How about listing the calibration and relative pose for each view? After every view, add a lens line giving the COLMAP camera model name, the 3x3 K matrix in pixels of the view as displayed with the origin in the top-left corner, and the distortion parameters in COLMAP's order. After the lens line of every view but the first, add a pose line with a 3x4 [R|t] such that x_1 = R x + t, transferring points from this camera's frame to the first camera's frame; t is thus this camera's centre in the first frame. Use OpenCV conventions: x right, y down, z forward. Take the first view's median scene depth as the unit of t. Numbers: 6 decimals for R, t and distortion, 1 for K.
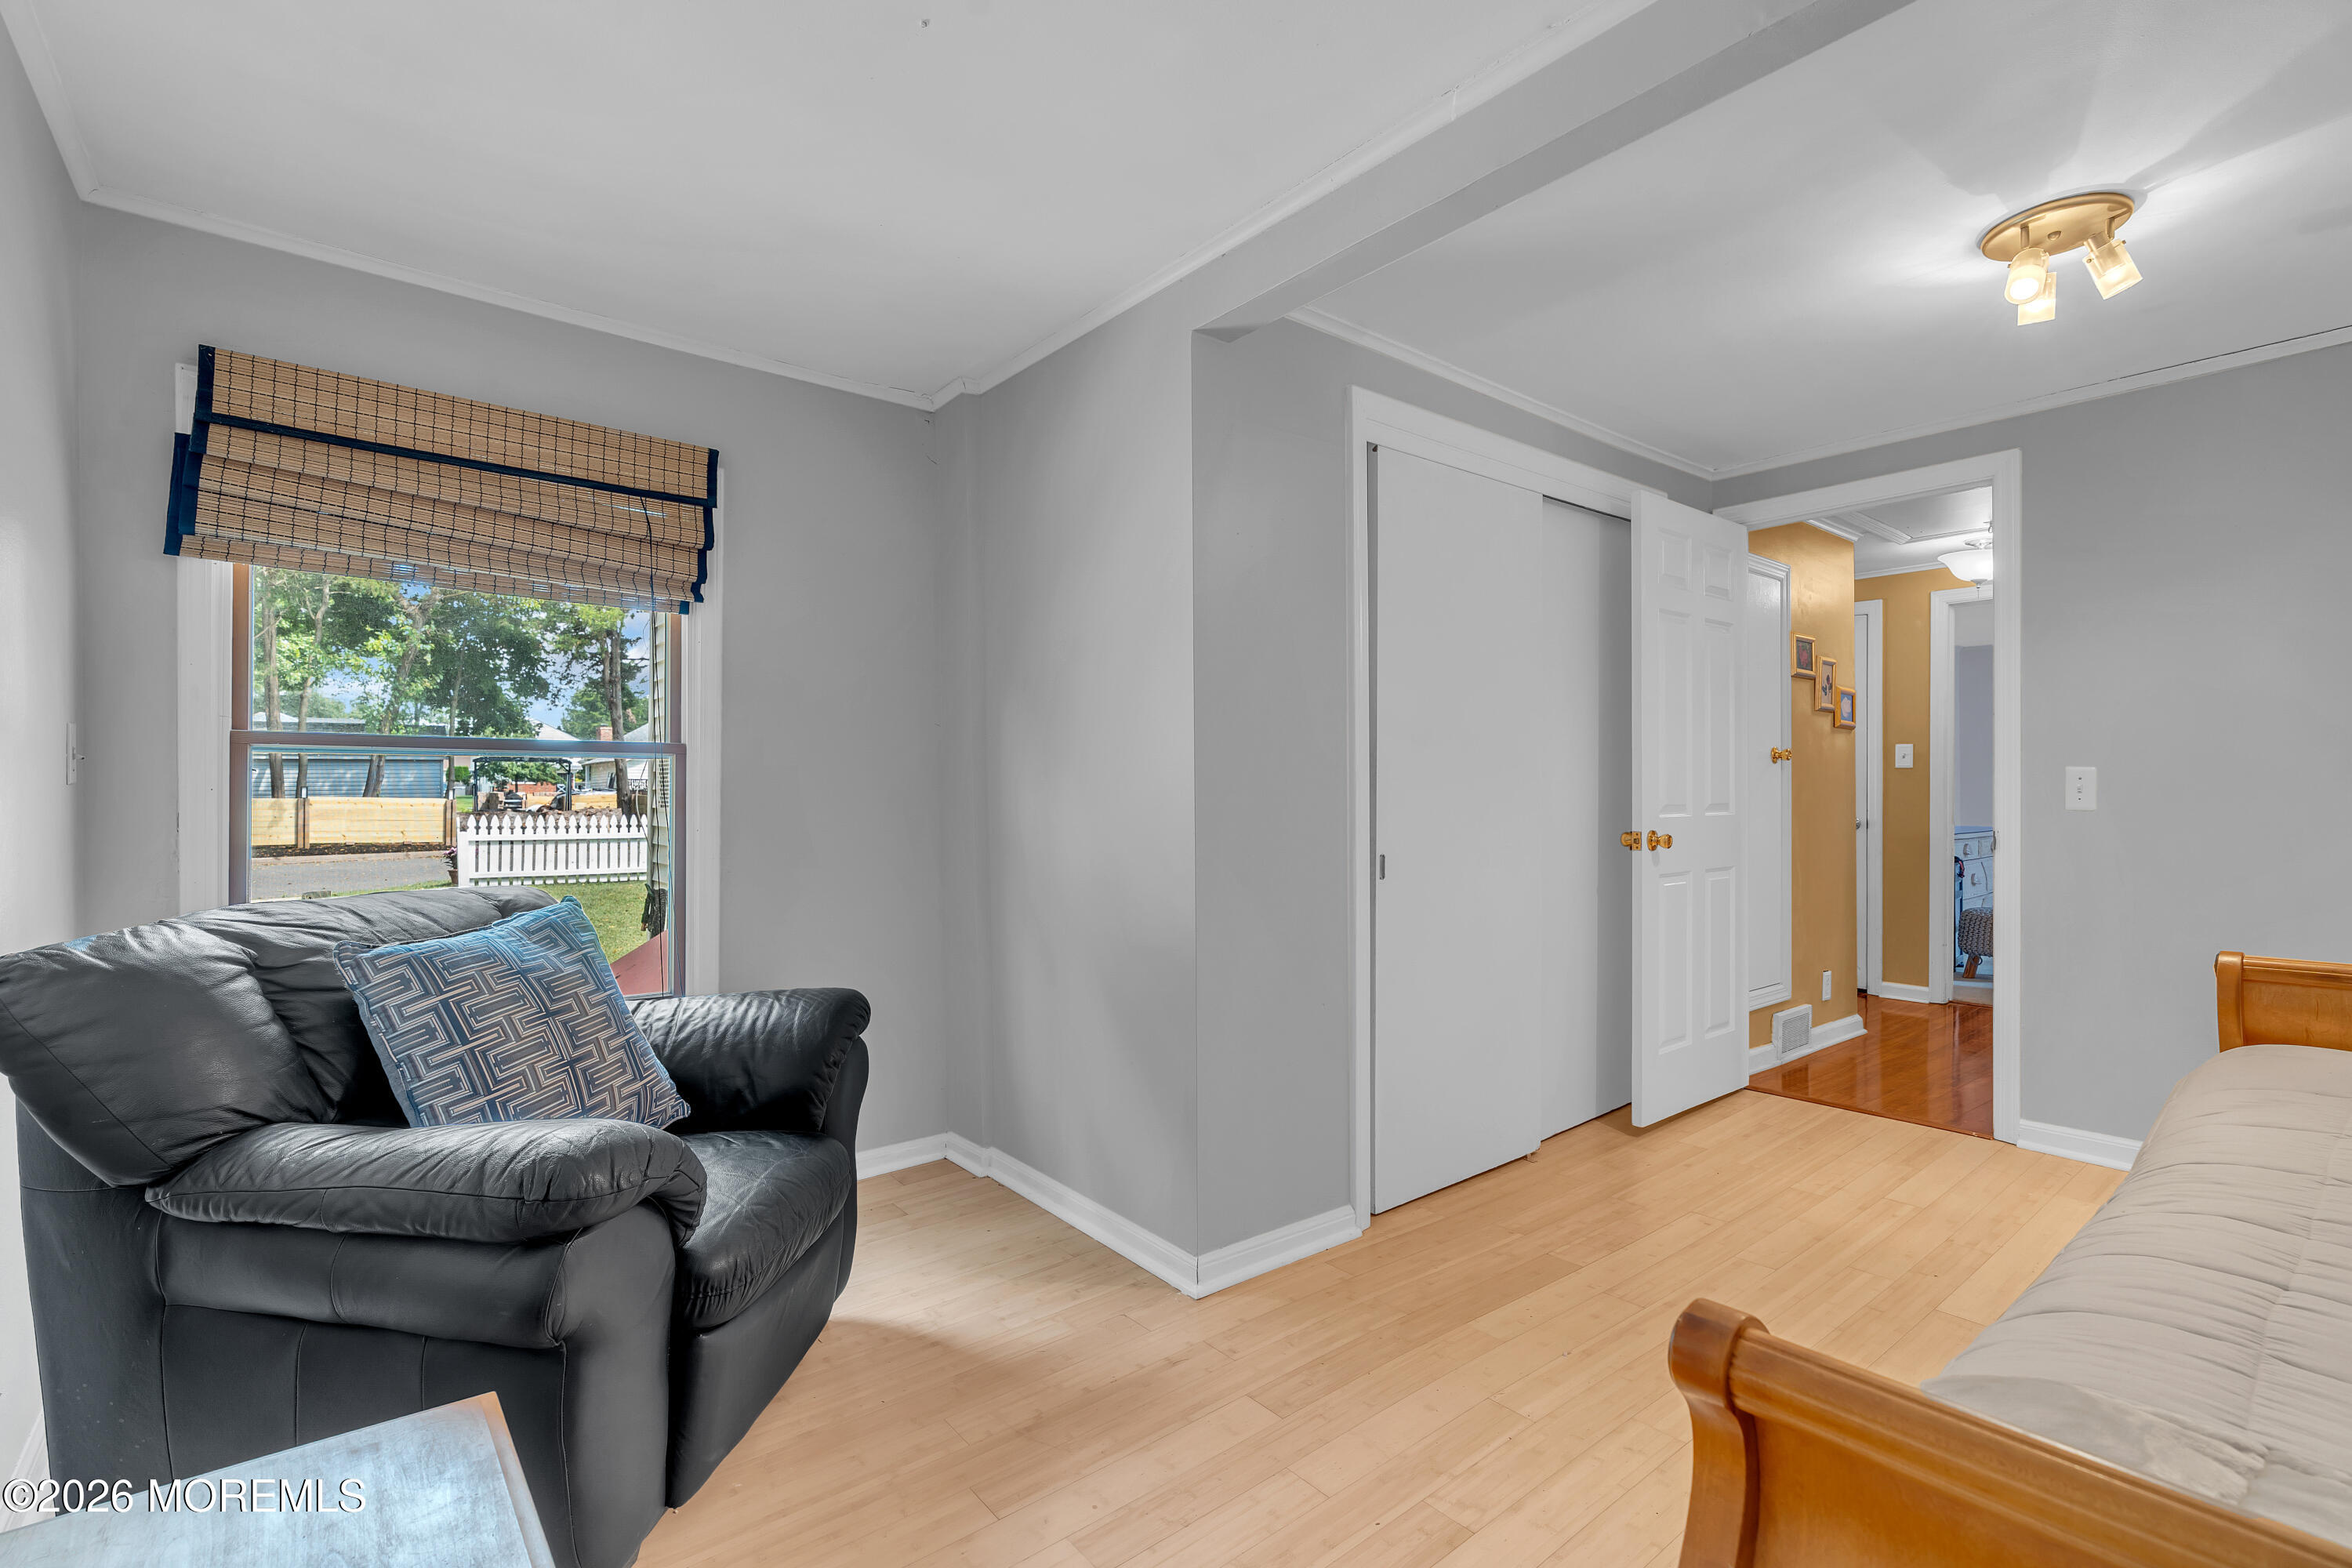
lens RADIAL K [[1062.6, 0, 1164.8], [0, 1062.6, 789.2], [0, 0, 1]] dist [-0.012472, 0.002254]
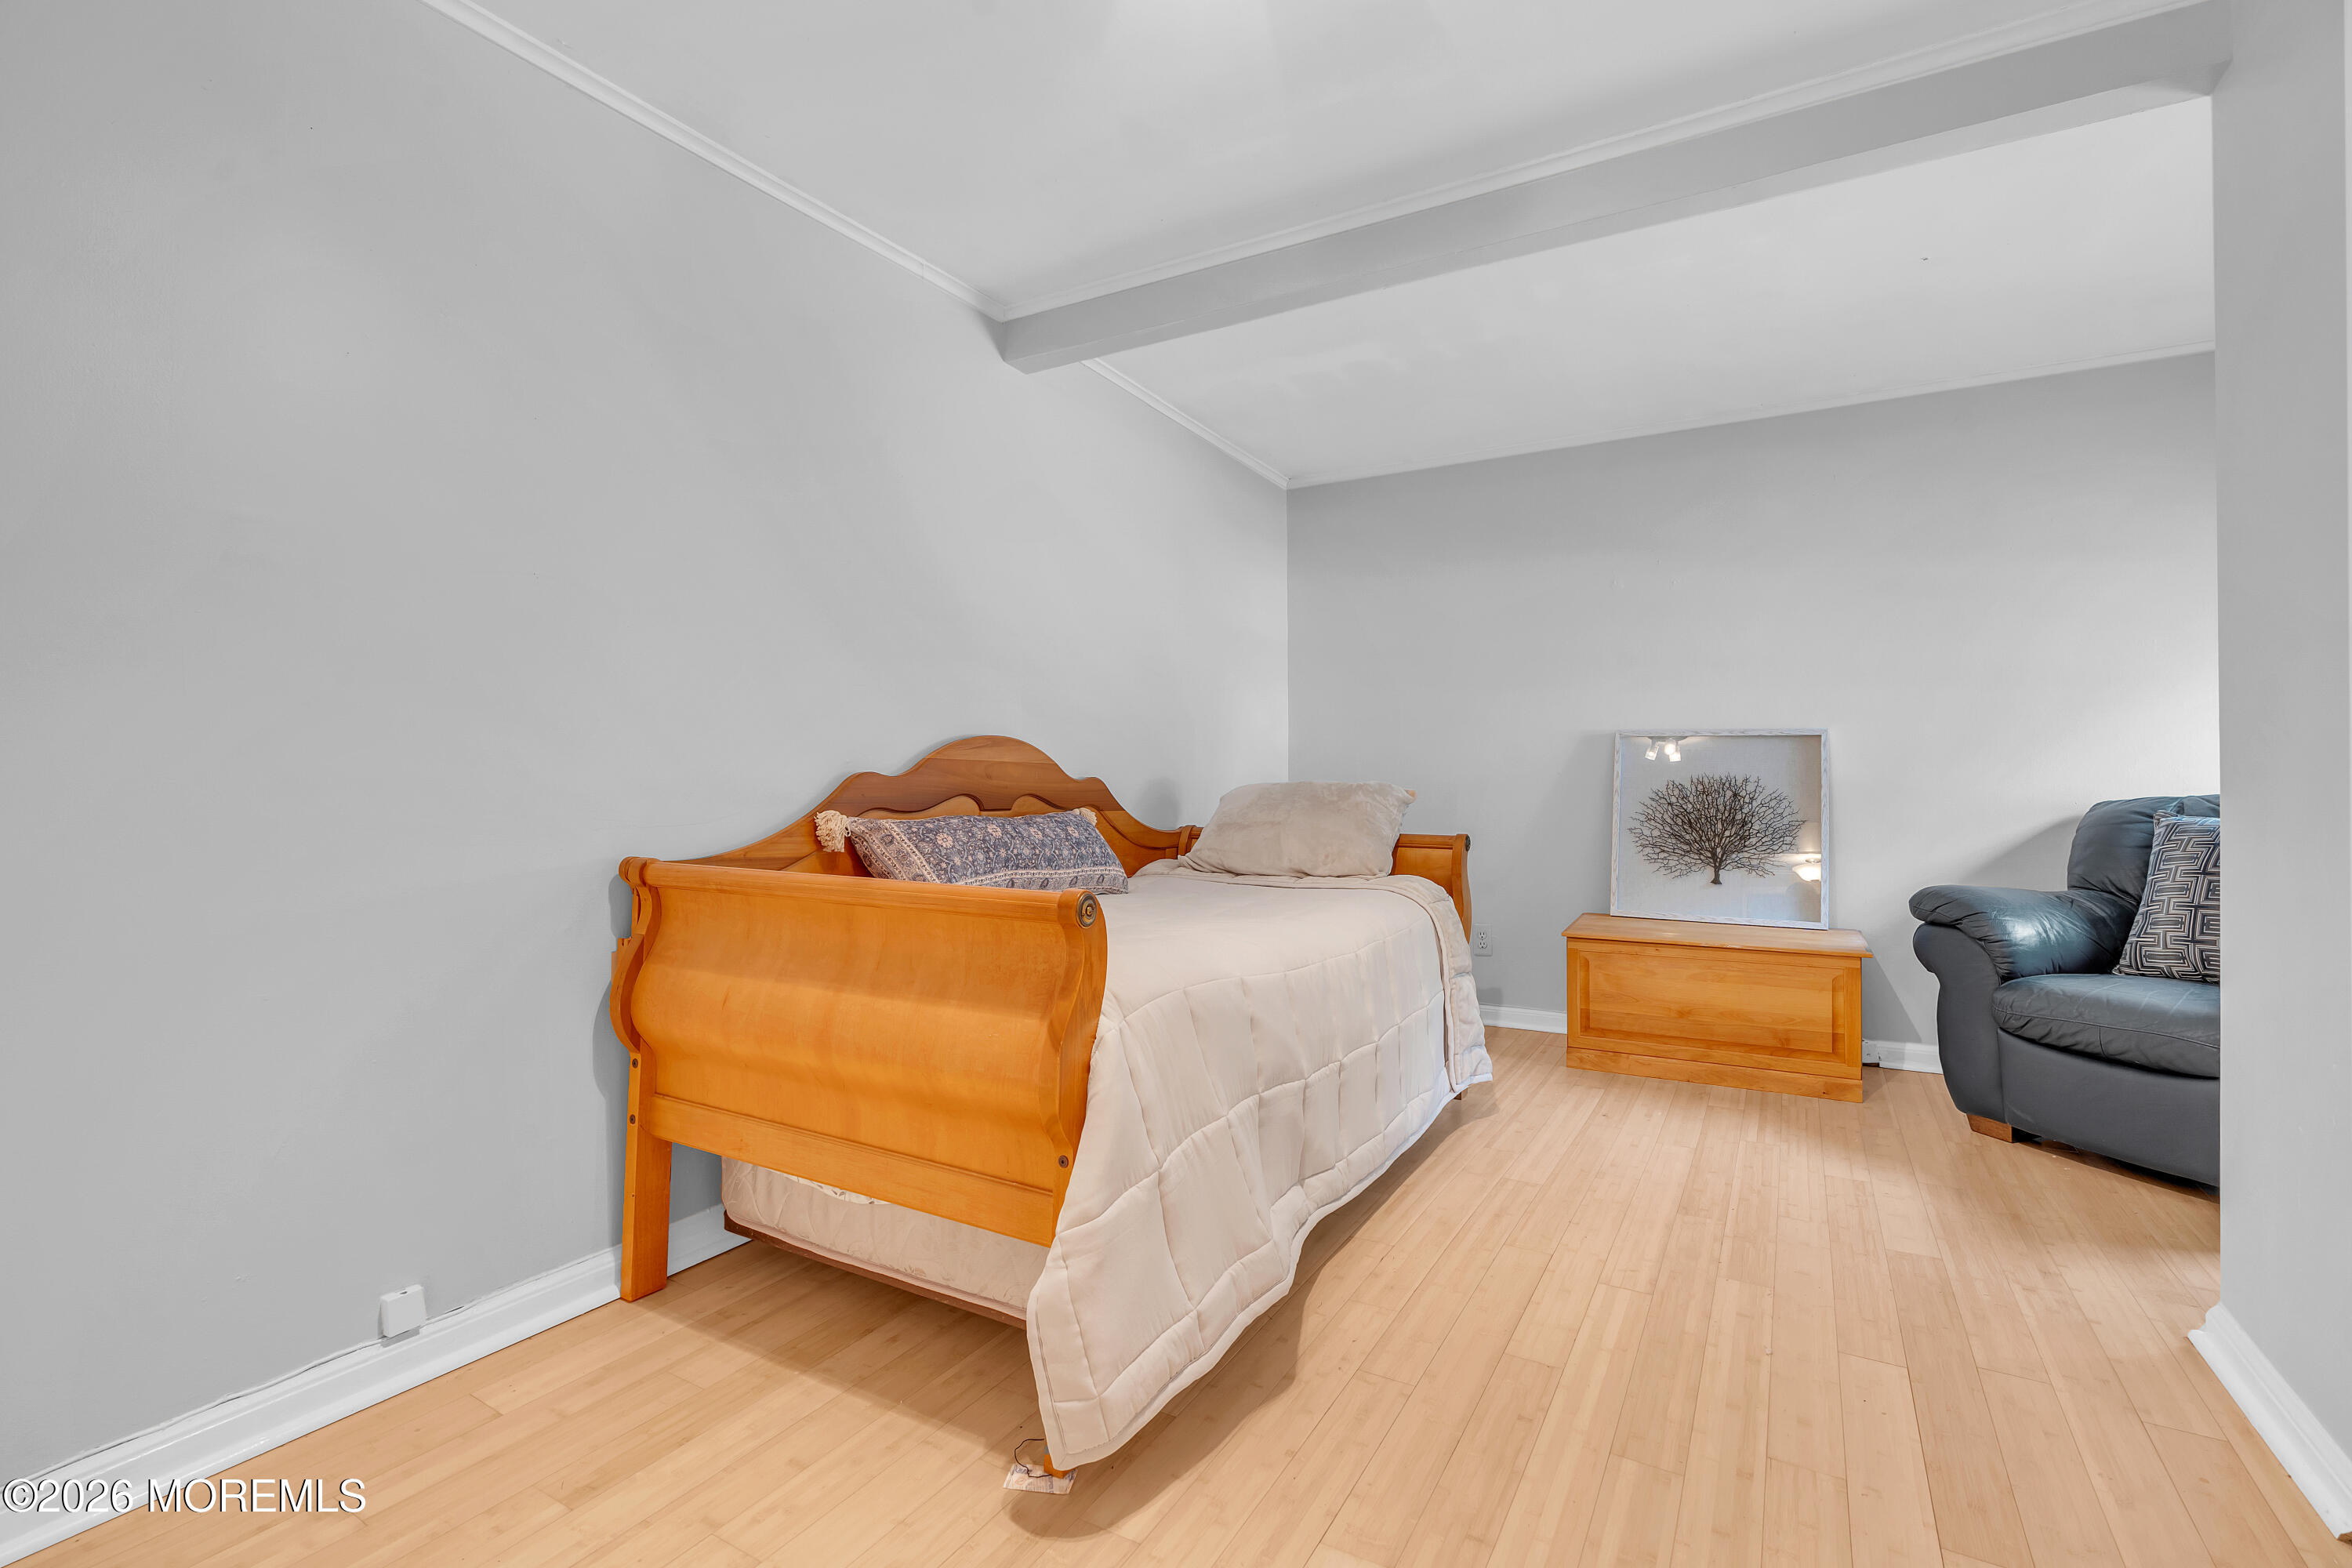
lens RADIAL K [[1062.6, 0, 1169.6], [0, 1062.6, 771.7], [0, 0, 1]] dist [-0.012472, 0.002254]
pose [[-0.933067, 0.000730, -0.359702, 1.114467], [0.005976, 0.999891, -0.013472, 0.070866], [0.359653, -0.014720, -0.932970, 1.593451]]
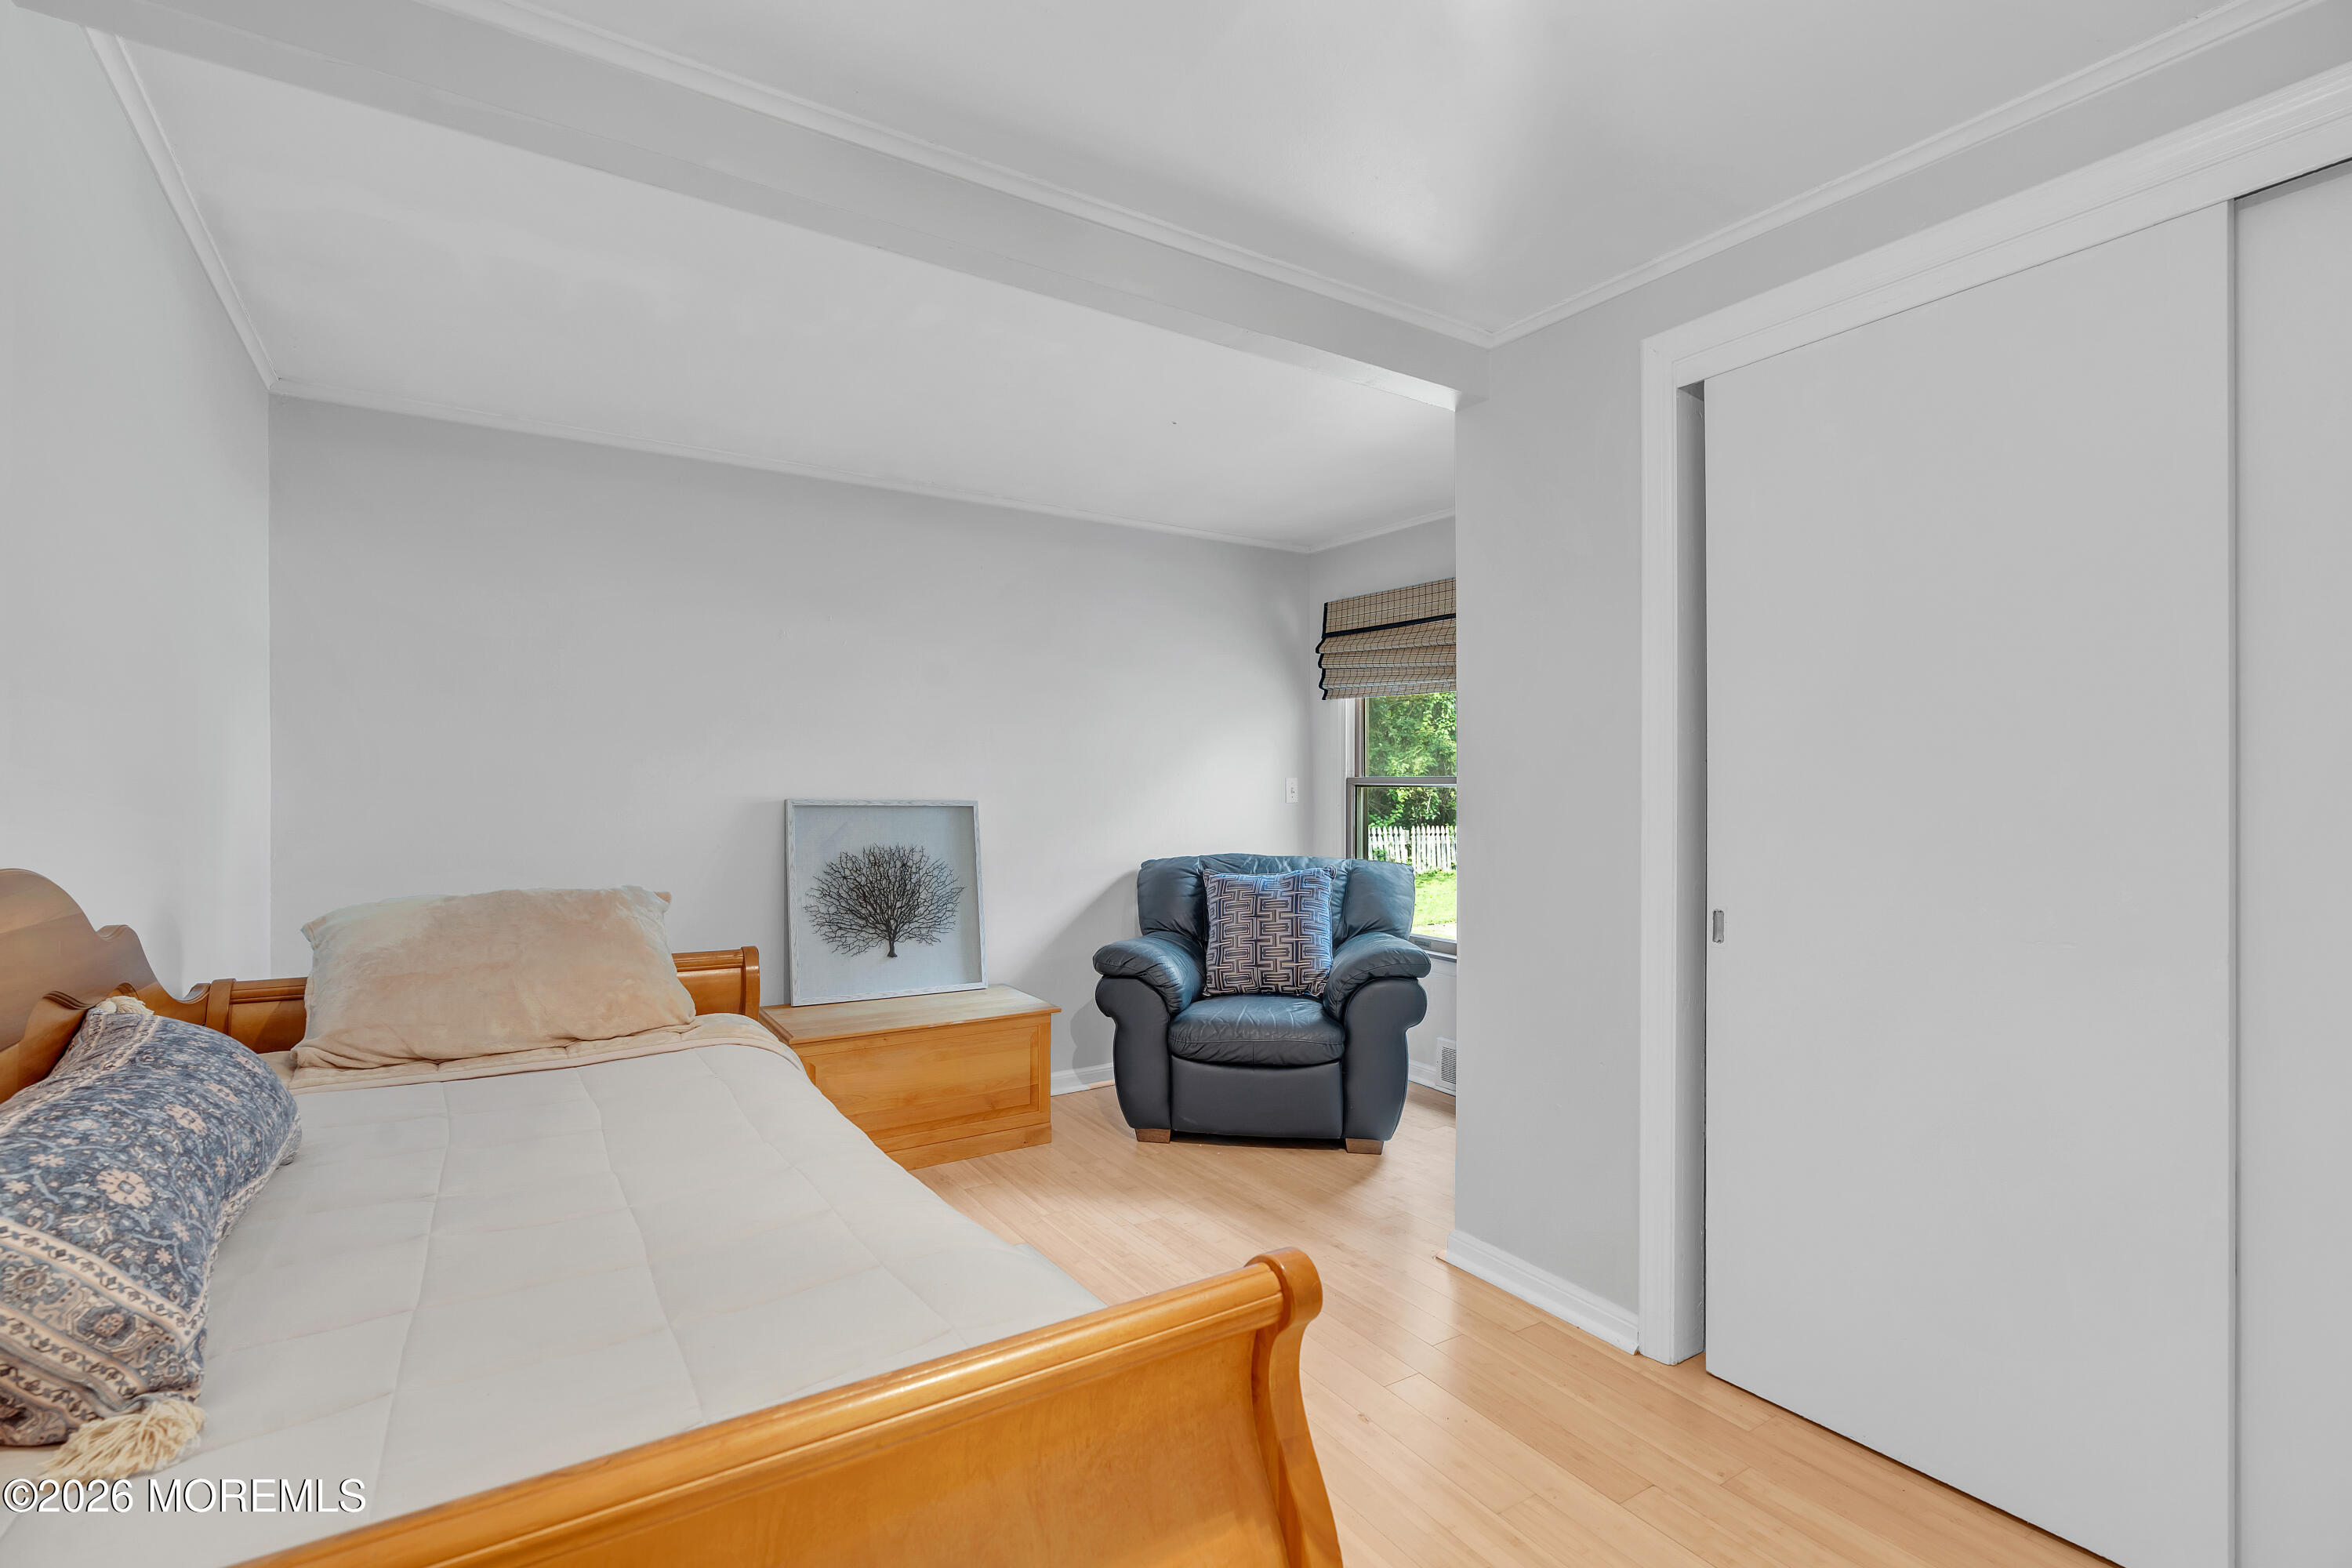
lens RADIAL K [[1062.6, 0, 1177.2], [0, 1062.6, 790.9], [0, 0, 1]] dist [-0.012472, 0.002254]
pose [[-0.101707, 0.002691, -0.994811, 1.317610], [0.005406, 0.999983, 0.002152, -0.035424], [0.994800, -0.005159, -0.101720, 0.911693]]
